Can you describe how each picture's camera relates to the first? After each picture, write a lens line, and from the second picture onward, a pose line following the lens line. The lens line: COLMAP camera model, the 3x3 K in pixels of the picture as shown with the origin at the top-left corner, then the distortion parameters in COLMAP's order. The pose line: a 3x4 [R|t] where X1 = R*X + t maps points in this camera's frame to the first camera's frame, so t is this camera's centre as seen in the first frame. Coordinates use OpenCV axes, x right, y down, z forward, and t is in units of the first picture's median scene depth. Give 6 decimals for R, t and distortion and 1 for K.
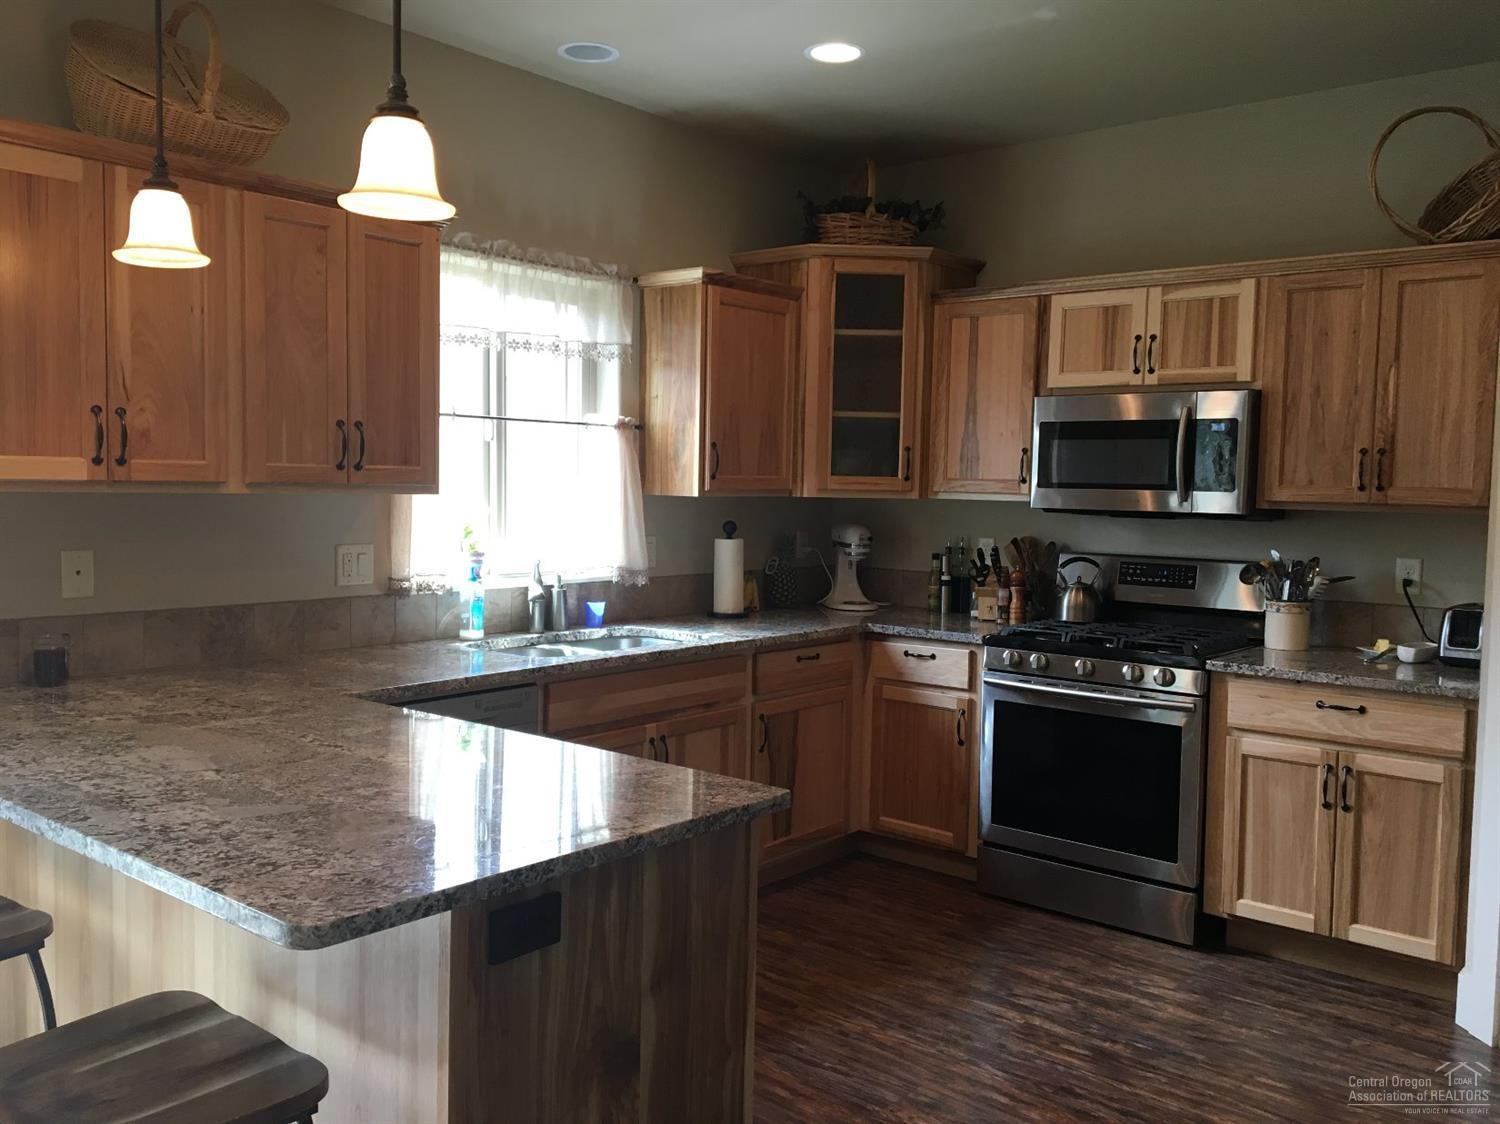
lens RADIAL K [[1263.3, 0, 738.8], [0, 1263.3, 560.1], [0, 0, 1]] dist [0.046472, -0.087699]
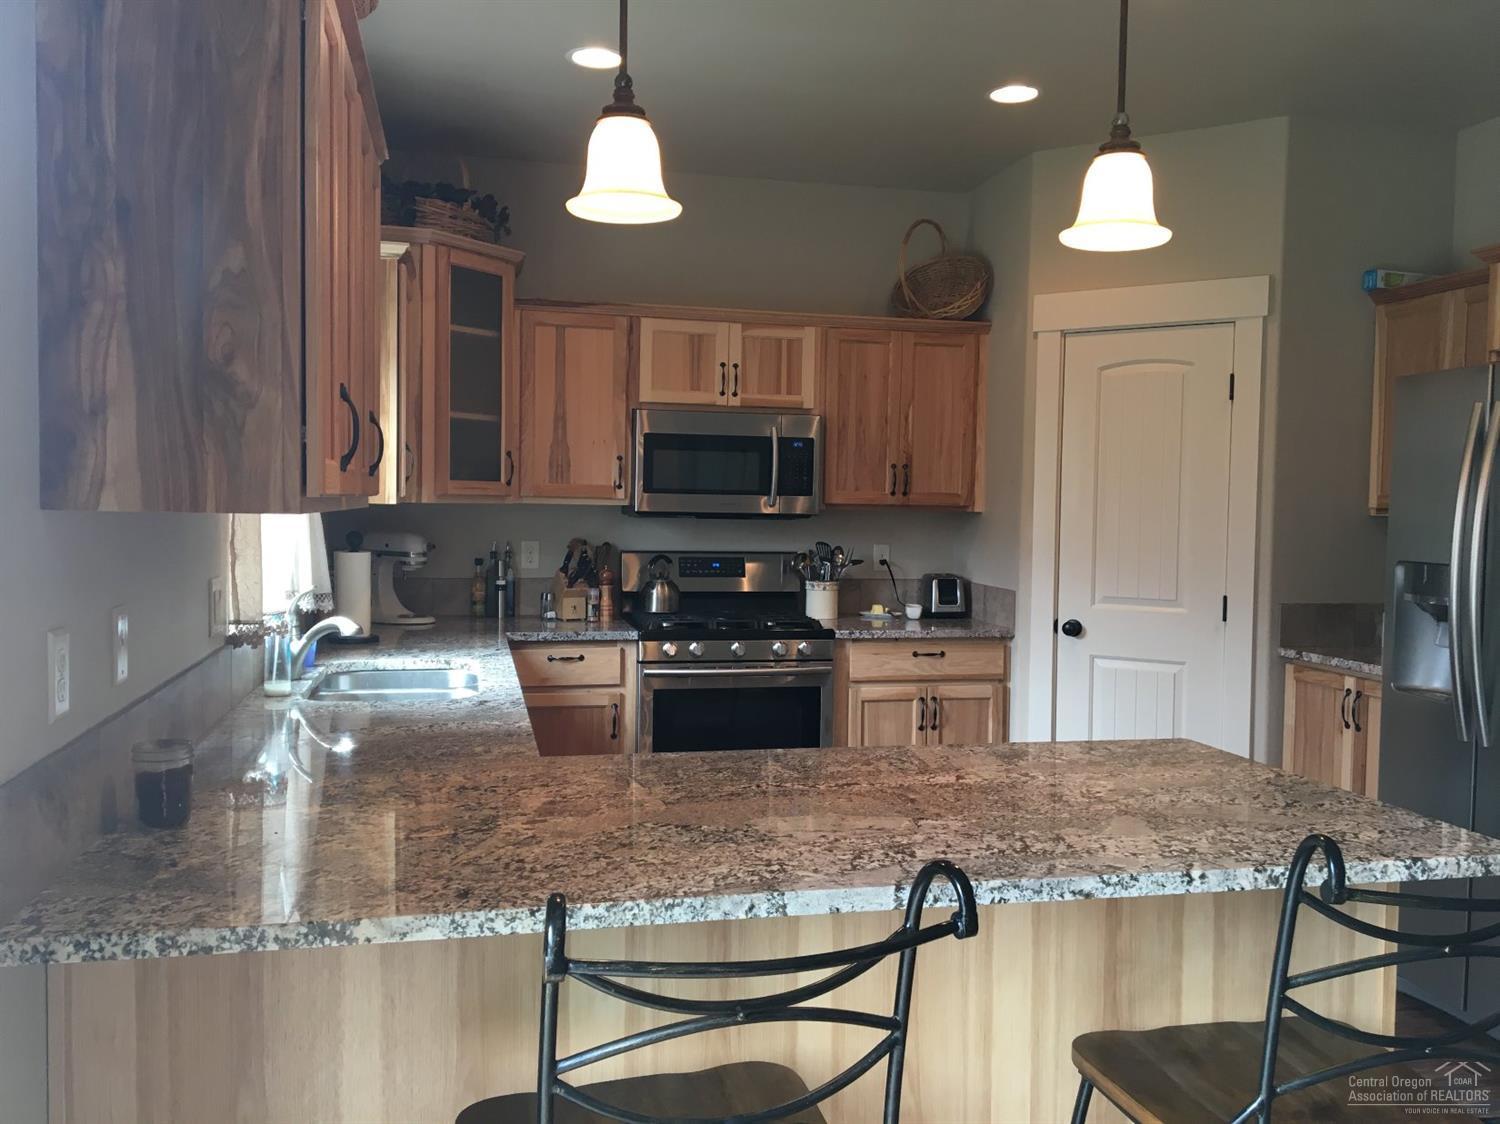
lens RADIAL K [[1263.3, 0, 740.3], [0, 1263.3, 563.6], [0, 0, 1]] dist [0.046472, -0.087699]
pose [[0.589882, -0.047266, 0.806105, -0.632451], [0.045101, 0.998656, 0.025553, -0.021681], [-0.806229, 0.021283, 0.591221, 0.307535]]
